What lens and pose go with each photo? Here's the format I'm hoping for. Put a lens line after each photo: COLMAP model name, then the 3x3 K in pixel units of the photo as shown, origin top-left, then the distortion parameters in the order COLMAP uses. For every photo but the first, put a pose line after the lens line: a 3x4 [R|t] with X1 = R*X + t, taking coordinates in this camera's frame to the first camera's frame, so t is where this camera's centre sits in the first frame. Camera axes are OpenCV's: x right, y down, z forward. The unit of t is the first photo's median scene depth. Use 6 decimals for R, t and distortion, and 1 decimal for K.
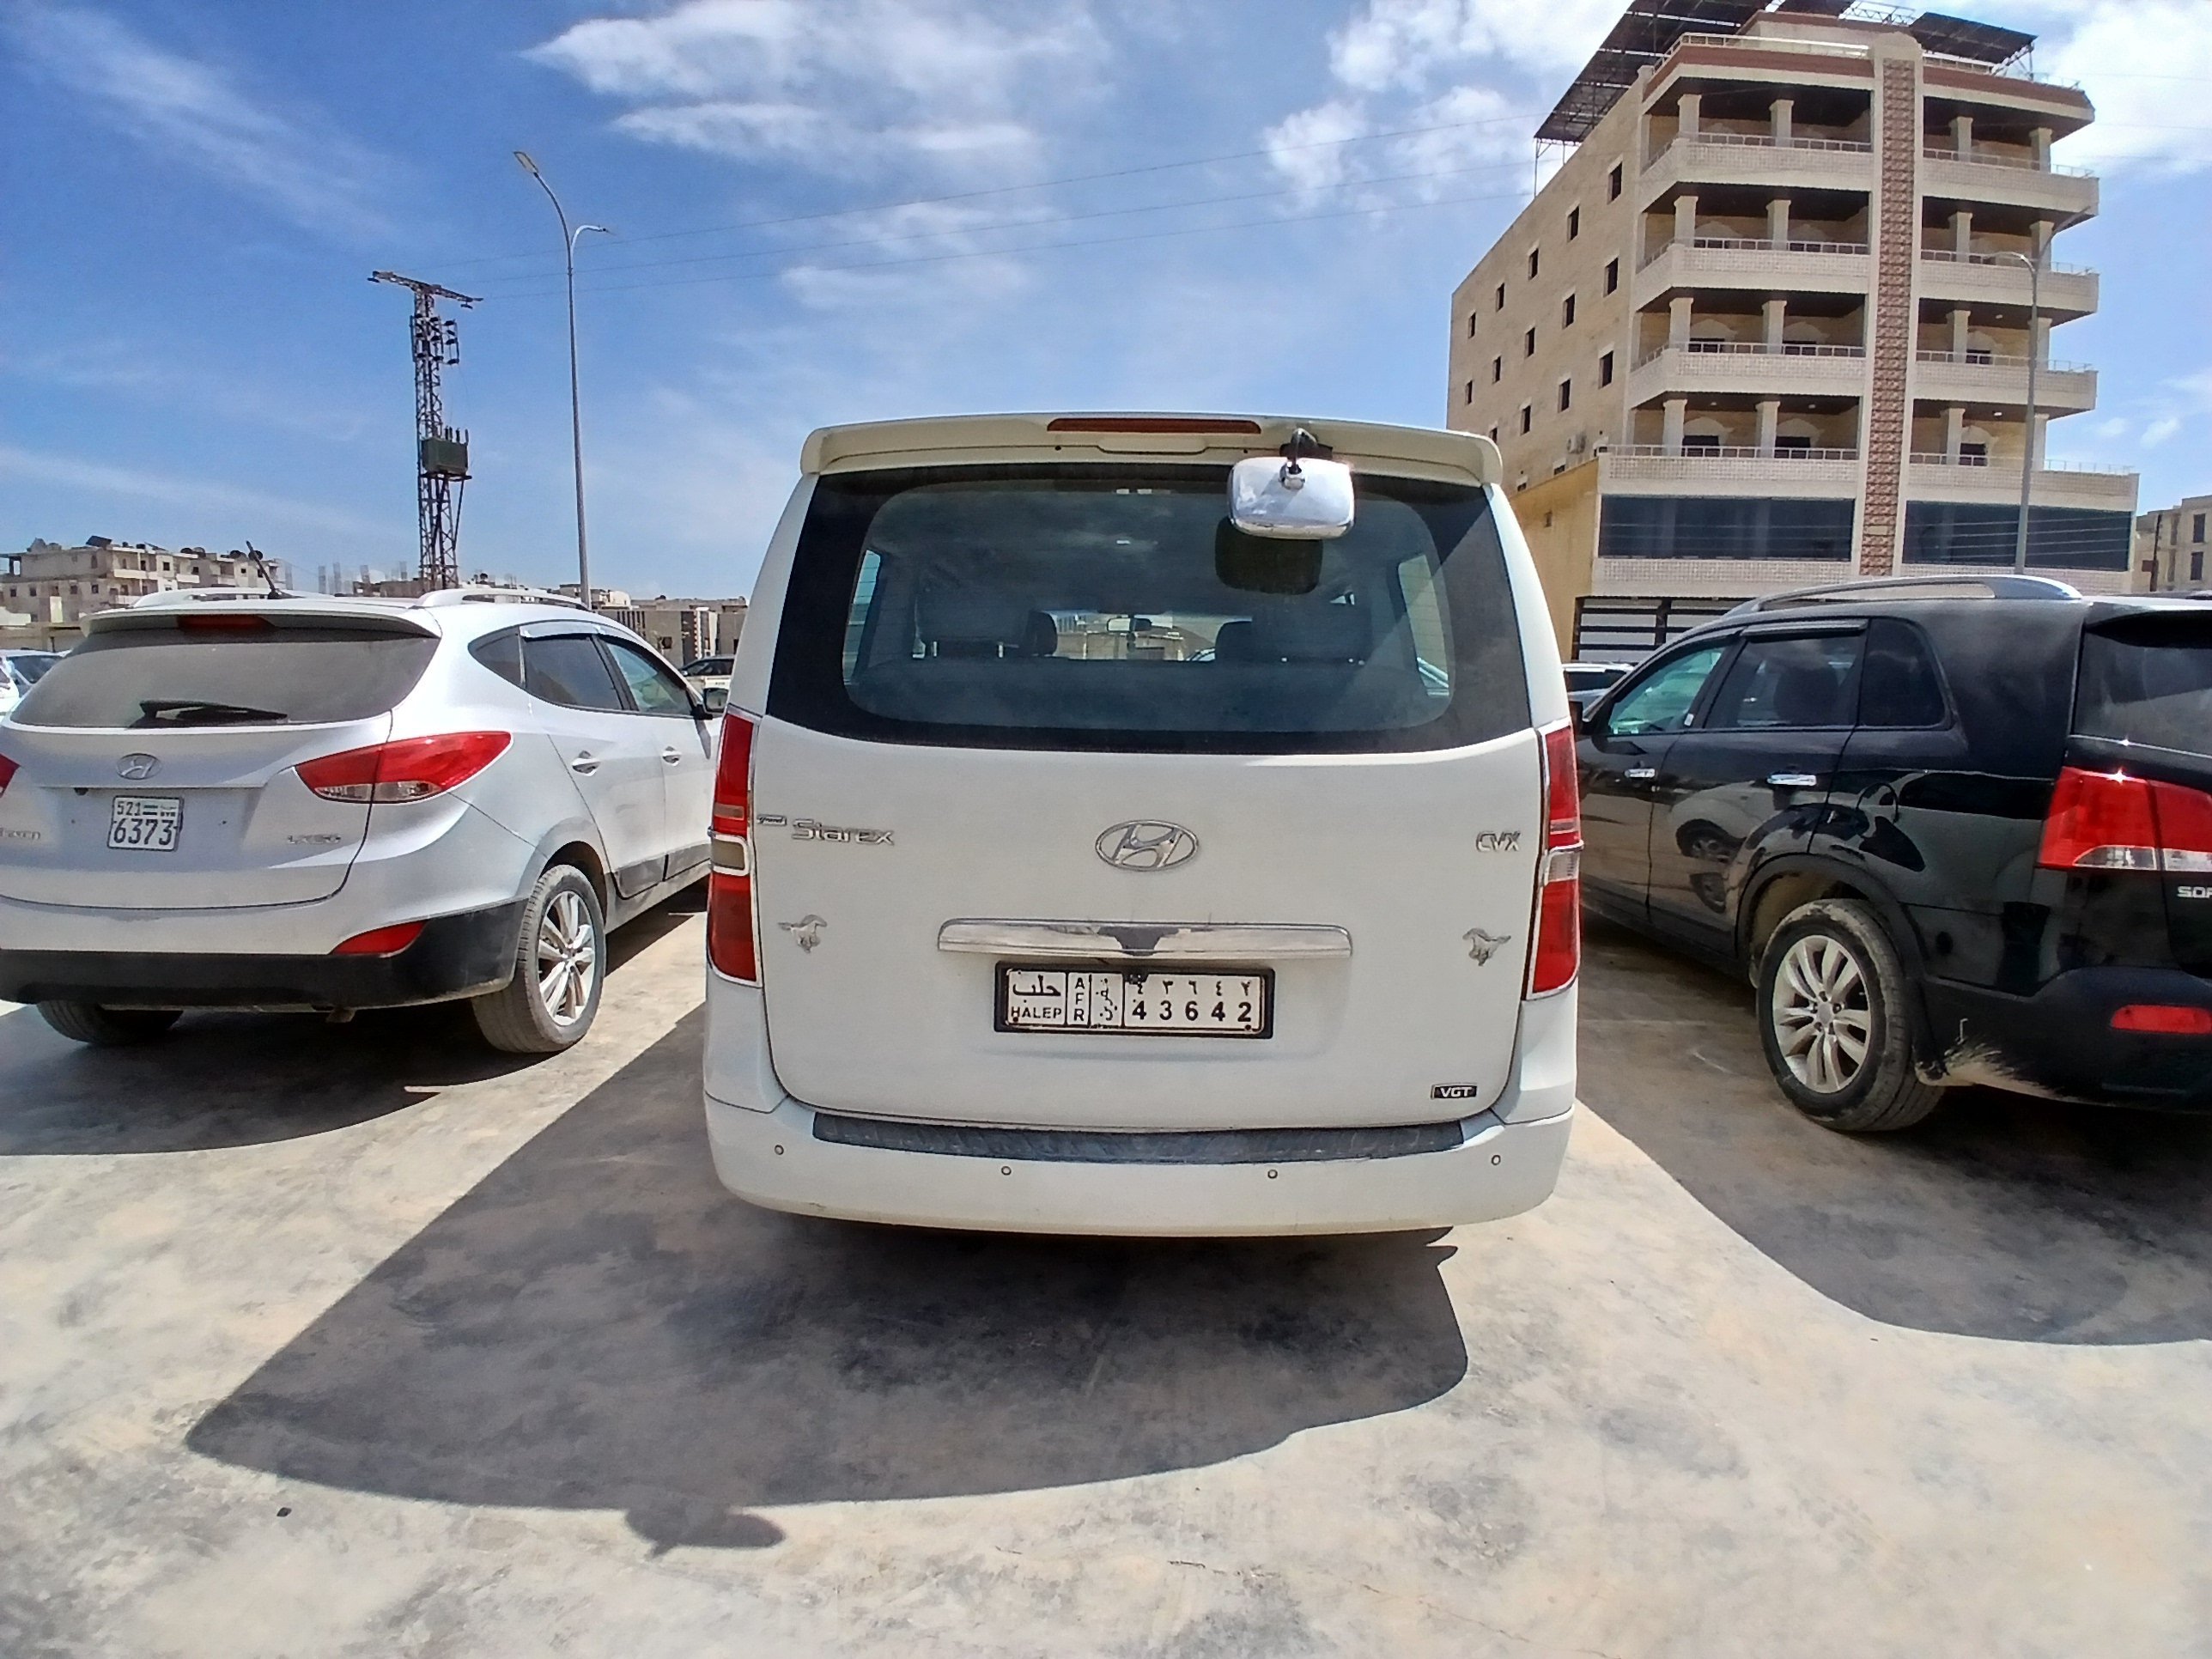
lens RADIAL K [[1110.3, 0, 1109.4], [0, 1110.3, 824.9], [0, 0, 1]] dist [-0.043121, -0.016105]
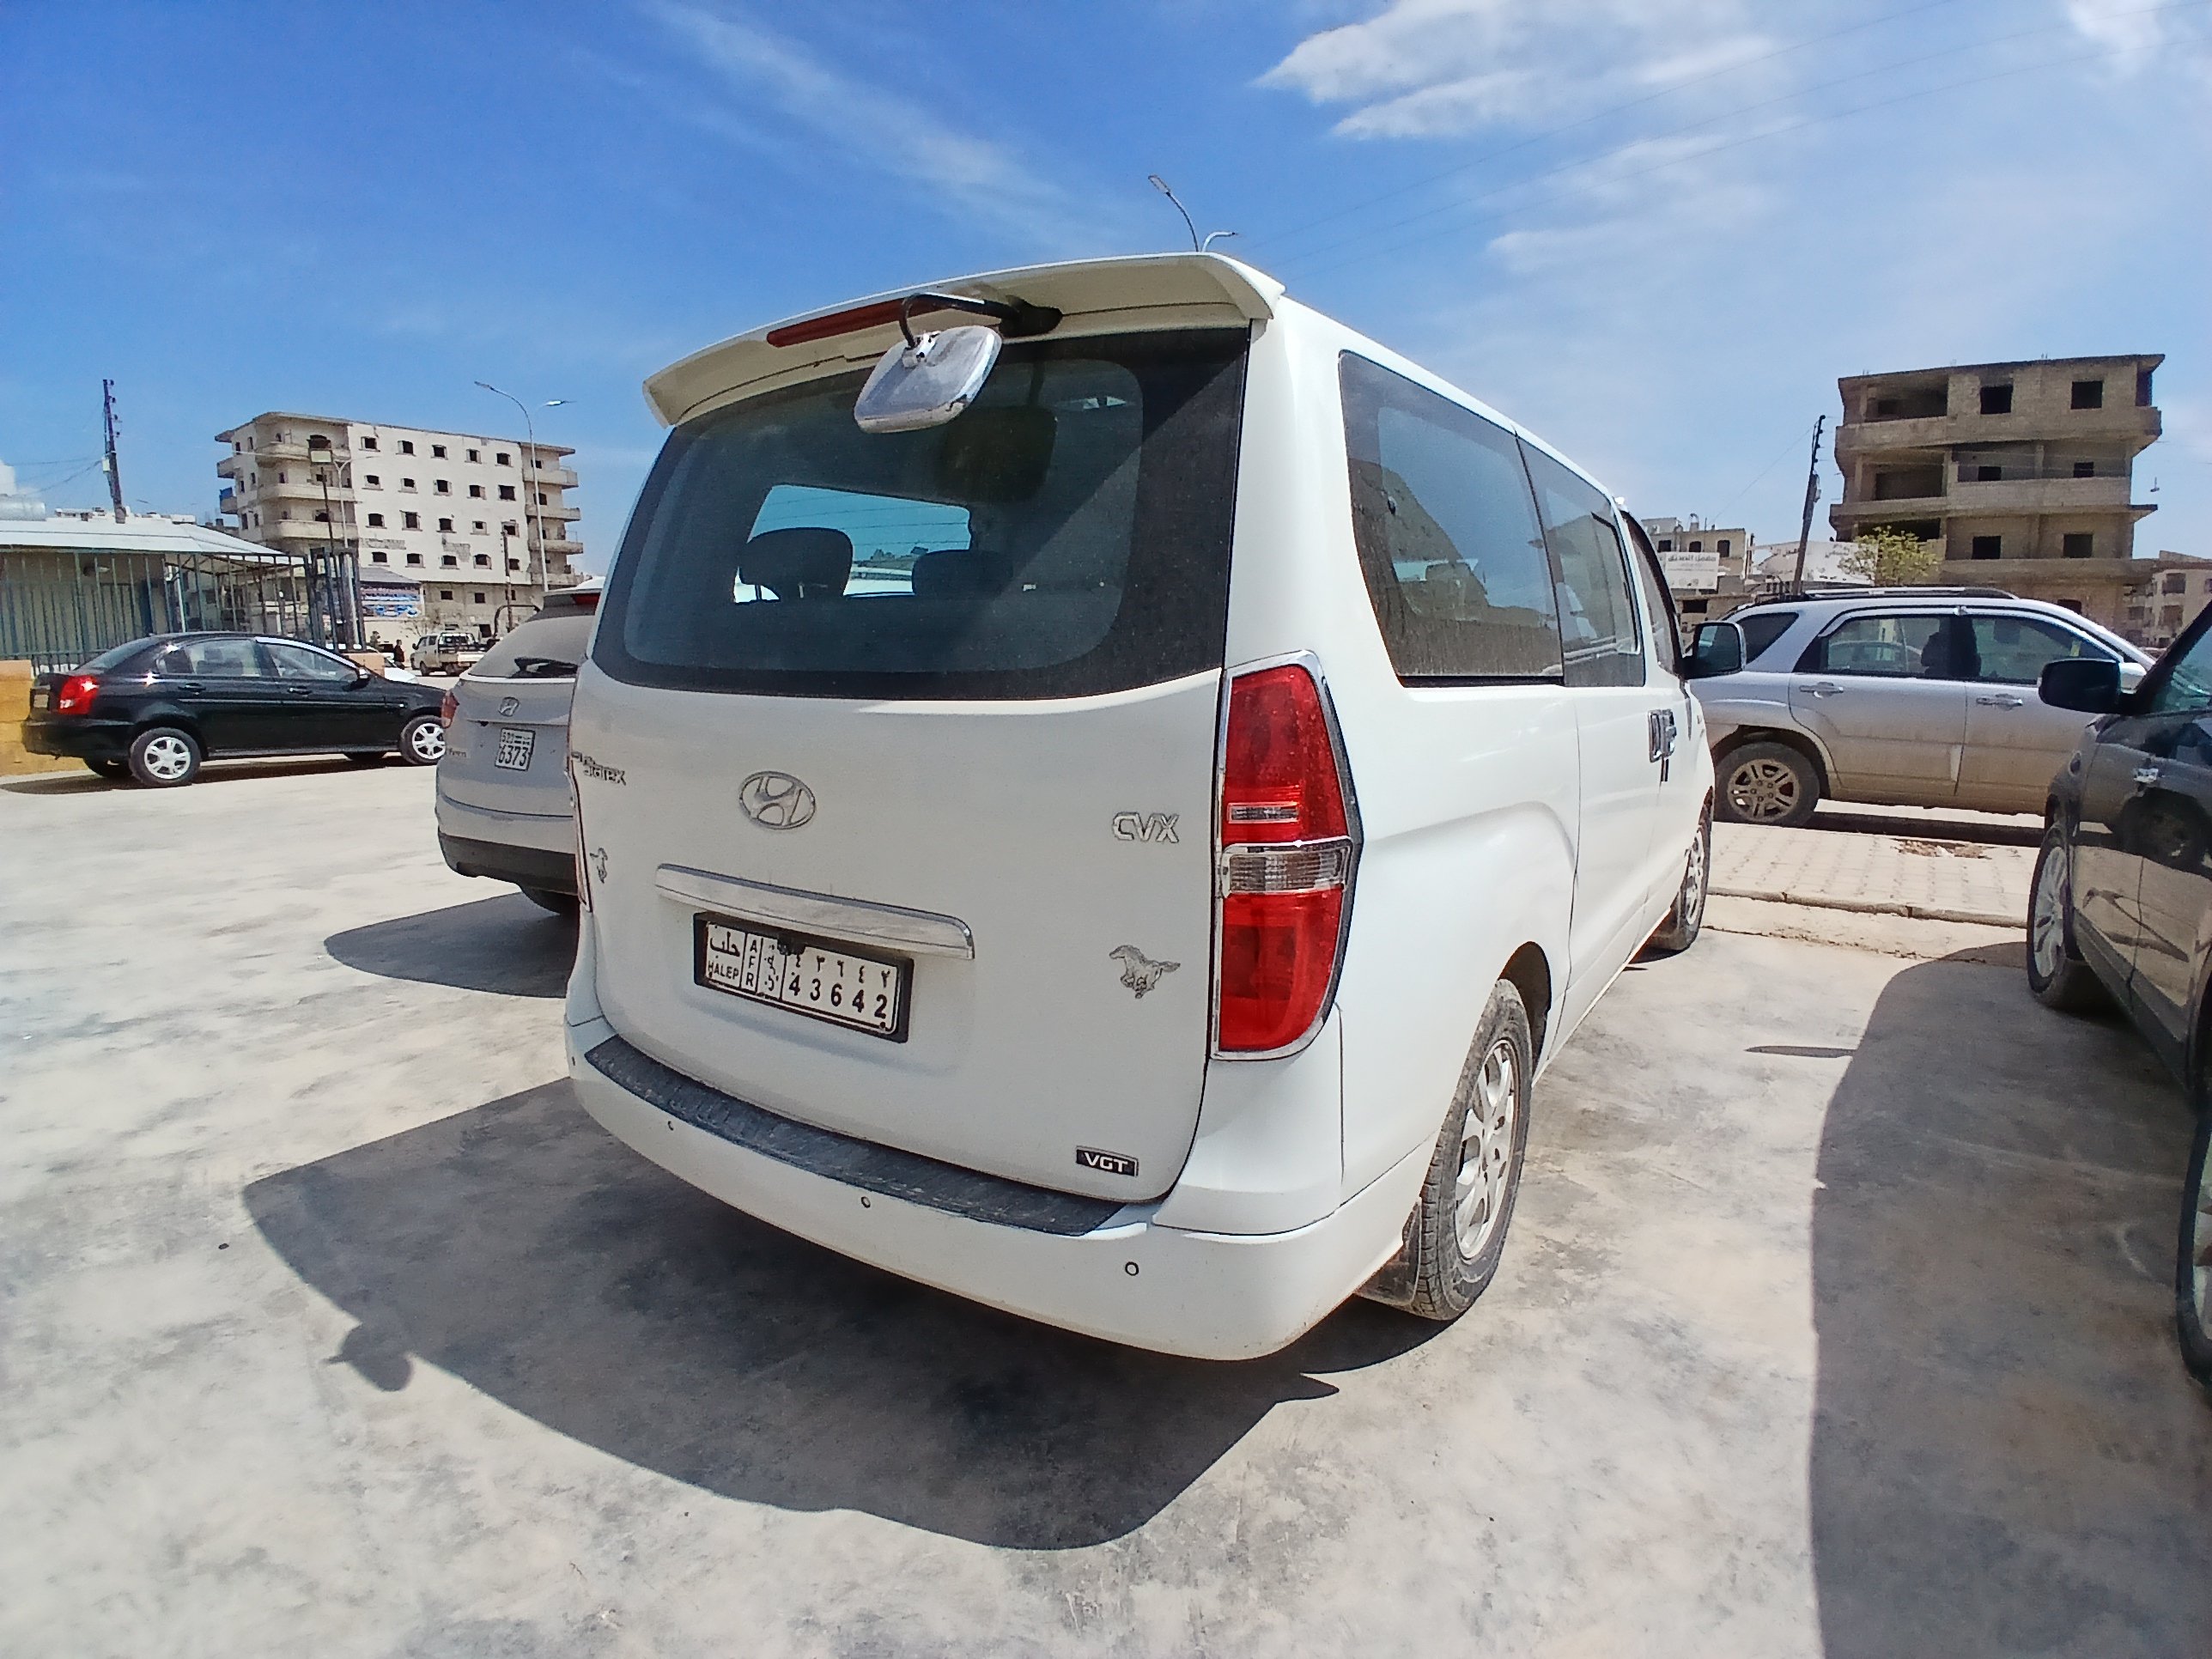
lens RADIAL K [[1110.3, 0, 1188.6], [0, 1110.3, 815.3], [0, 0, 1]] dist [-0.043121, -0.016105]
pose [[0.834373, 0.064093, -0.547461, 0.768177], [-0.057812, 0.997914, 0.028718, -0.013856], [0.548160, 0.007688, 0.836338, 0.423440]]
